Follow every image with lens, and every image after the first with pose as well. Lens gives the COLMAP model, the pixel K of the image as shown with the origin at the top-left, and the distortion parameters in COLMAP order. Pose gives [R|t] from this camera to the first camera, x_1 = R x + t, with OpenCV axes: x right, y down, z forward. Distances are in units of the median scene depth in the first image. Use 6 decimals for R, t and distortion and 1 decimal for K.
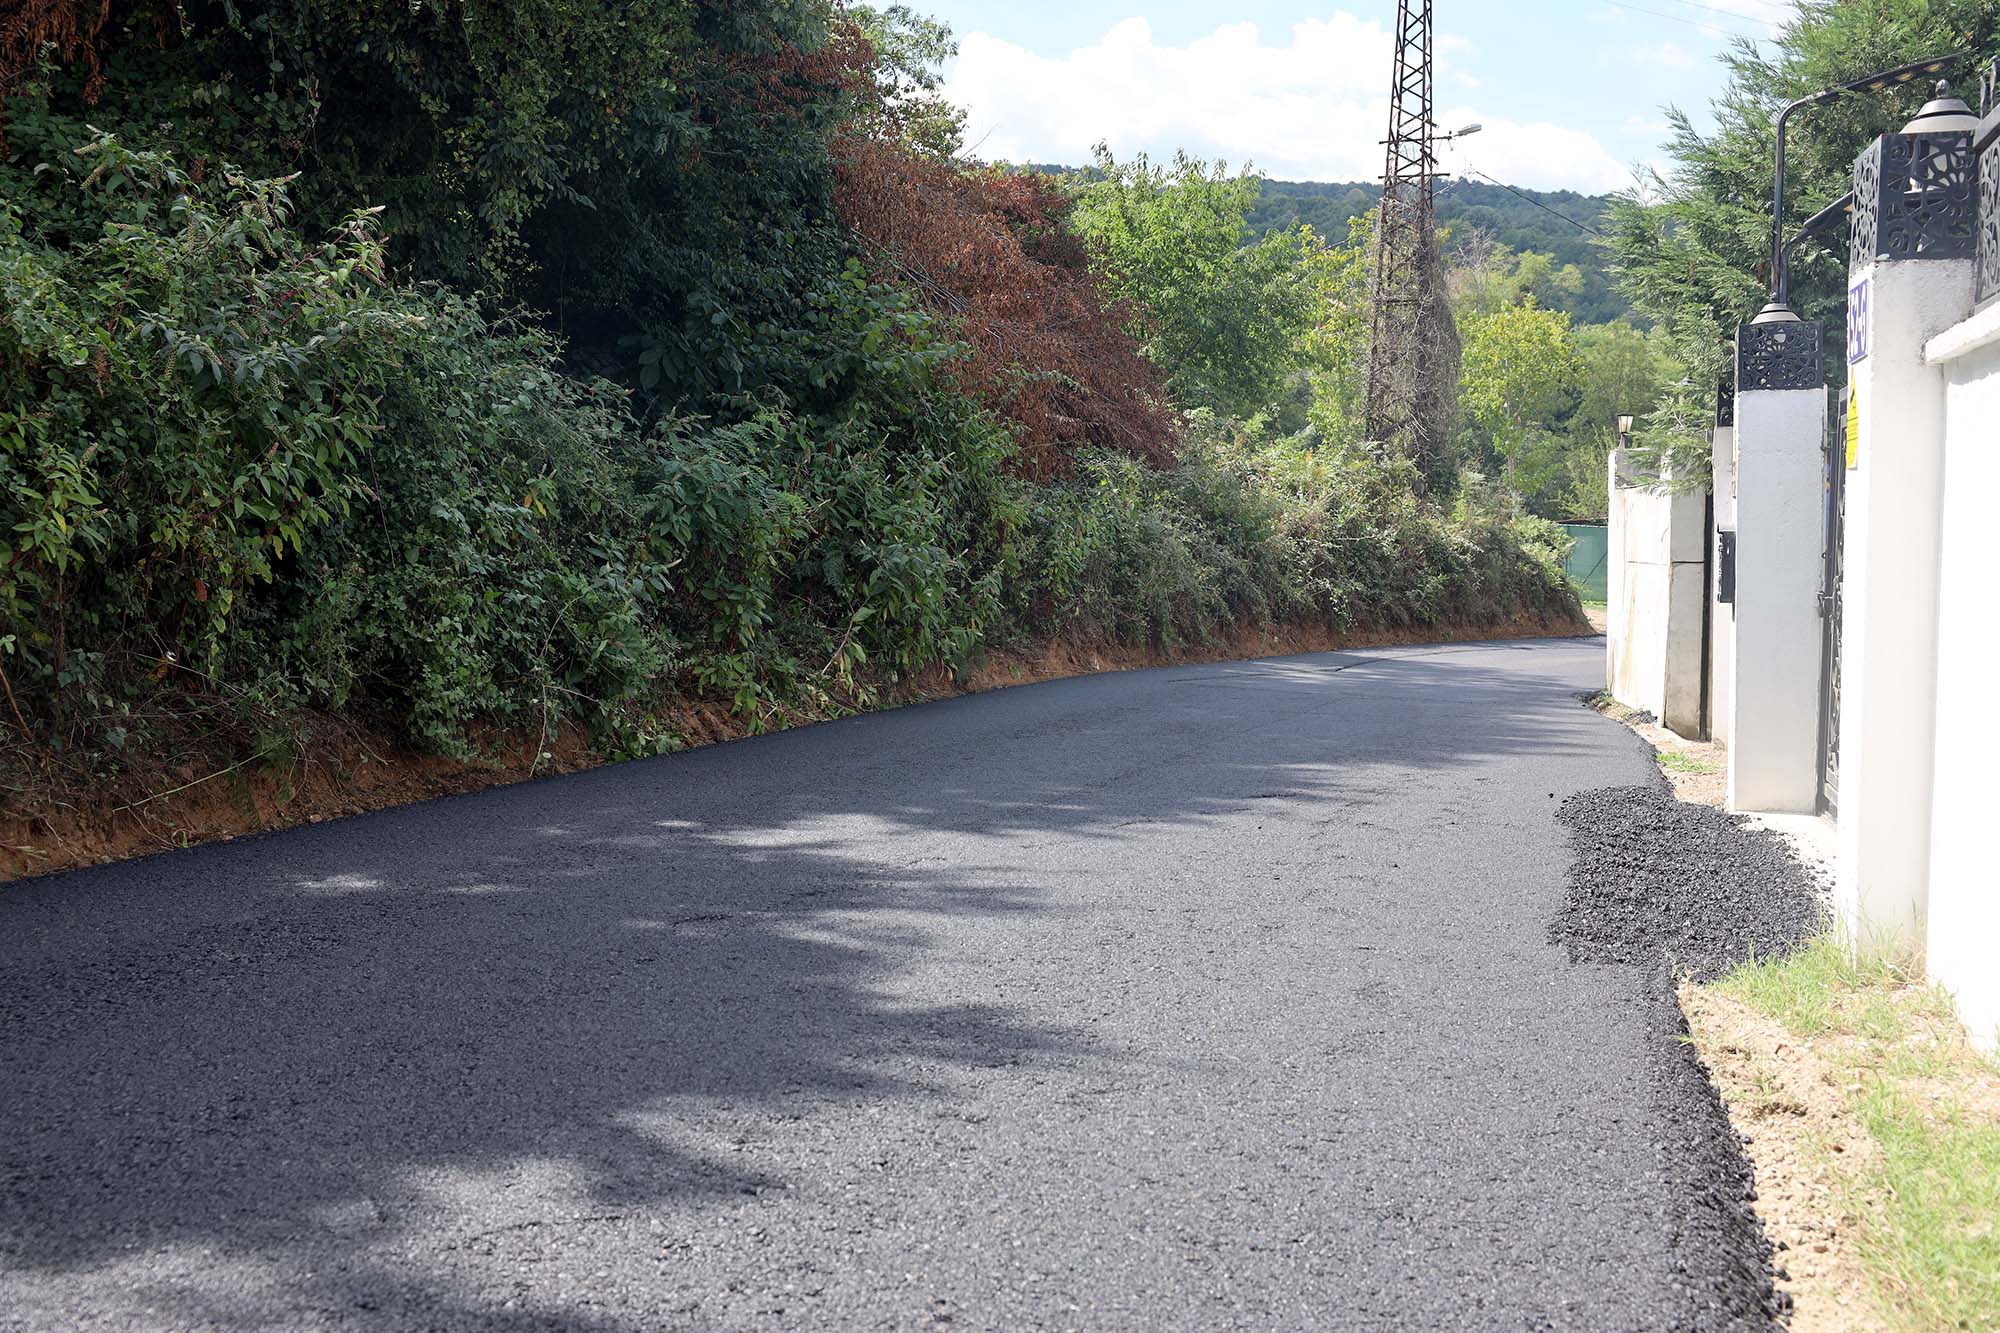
lens RADIAL K [[1928.3, 0, 1001.0], [0, 1928.3, 648.4], [0, 0, 1]] dist [0.008586, 0.000000]
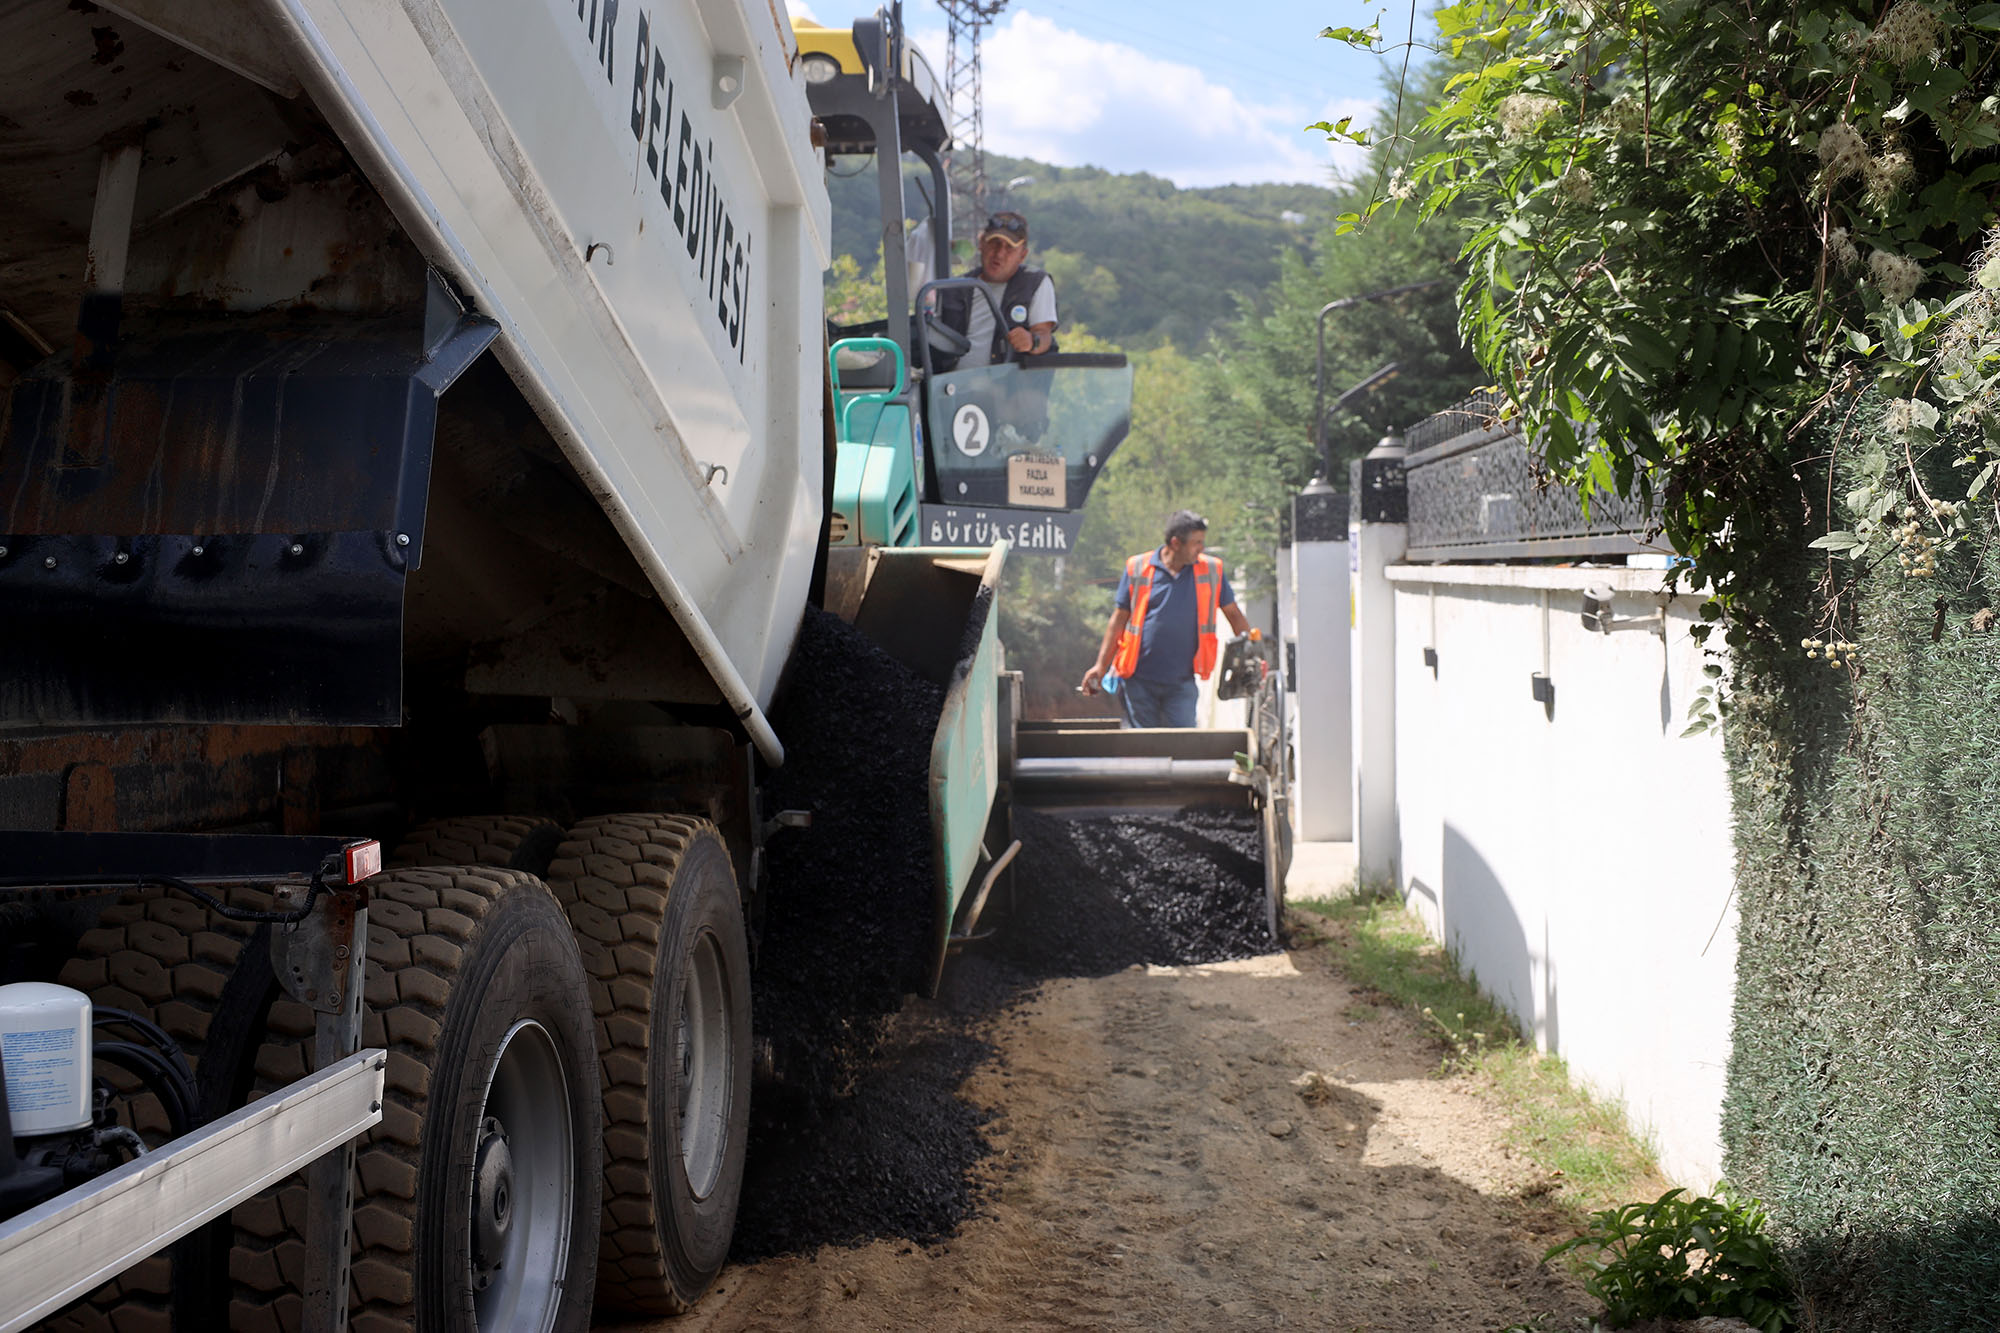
lens RADIAL K [[2471.3, 0, 989.5], [0, 2471.3, 661.8], [0, 0, 1]] dist [0.021515, 0.000000]
pose [[0.971543, -0.015031, 0.236385, -0.189407], [0.022030, 0.999393, -0.026994, -0.001685], [-0.235836, 0.031434, 0.971284, -0.502561]]
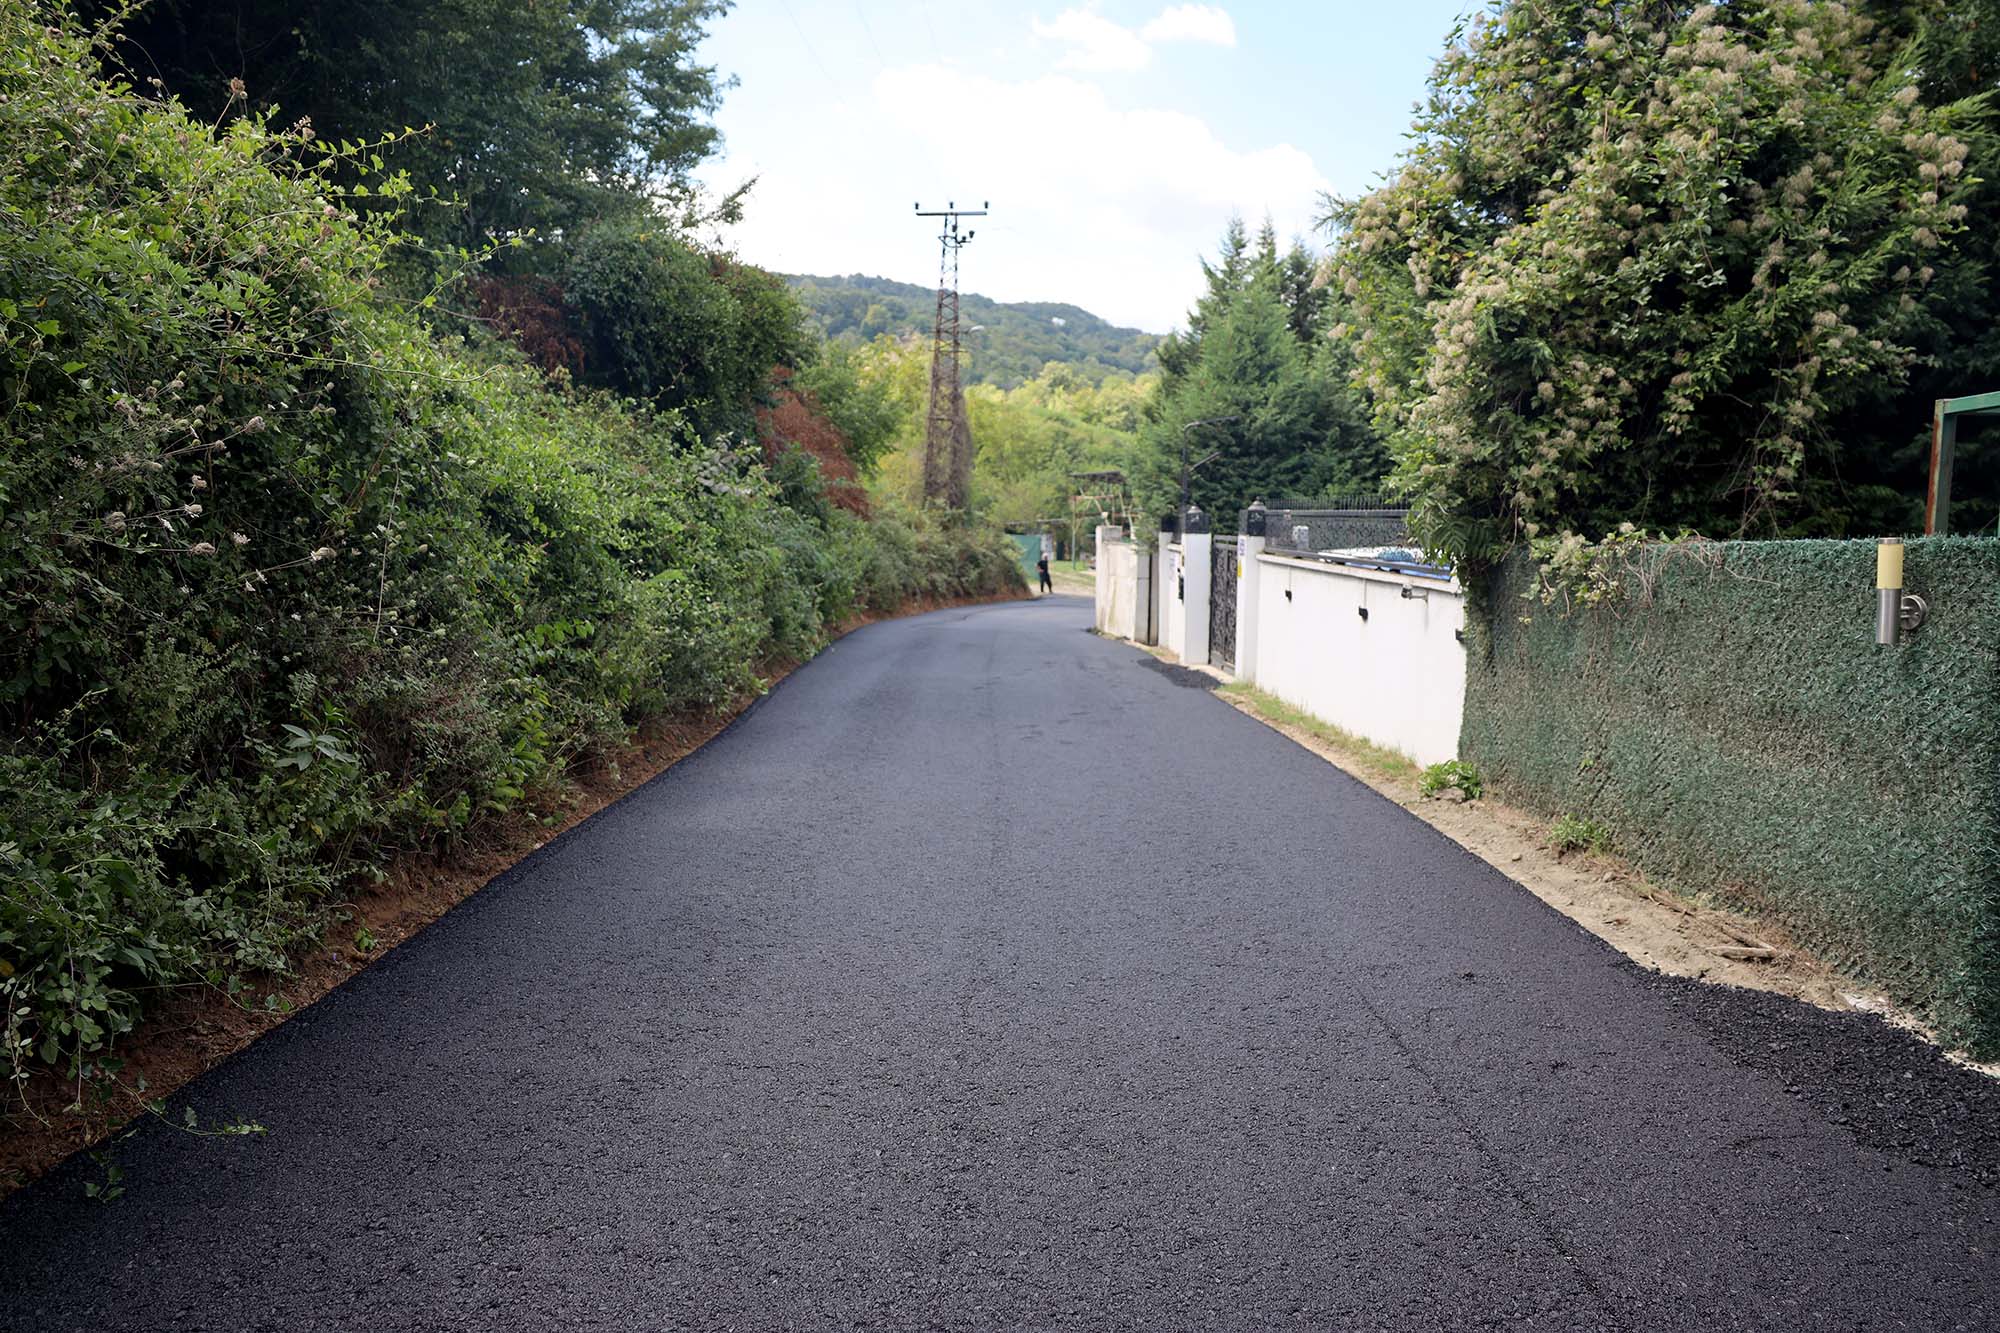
lens RADIAL K [[1367.1, 0, 1009.5], [0, 1367.1, 668.2], [0, 0, 1]] dist [-0.111896, -0.005385]
pose [[0.946208, -0.021841, 0.322821, -0.462883], [0.006044, 0.998738, 0.049857, -0.018148], [-0.323502, -0.045224, 0.945146, -0.776349]]
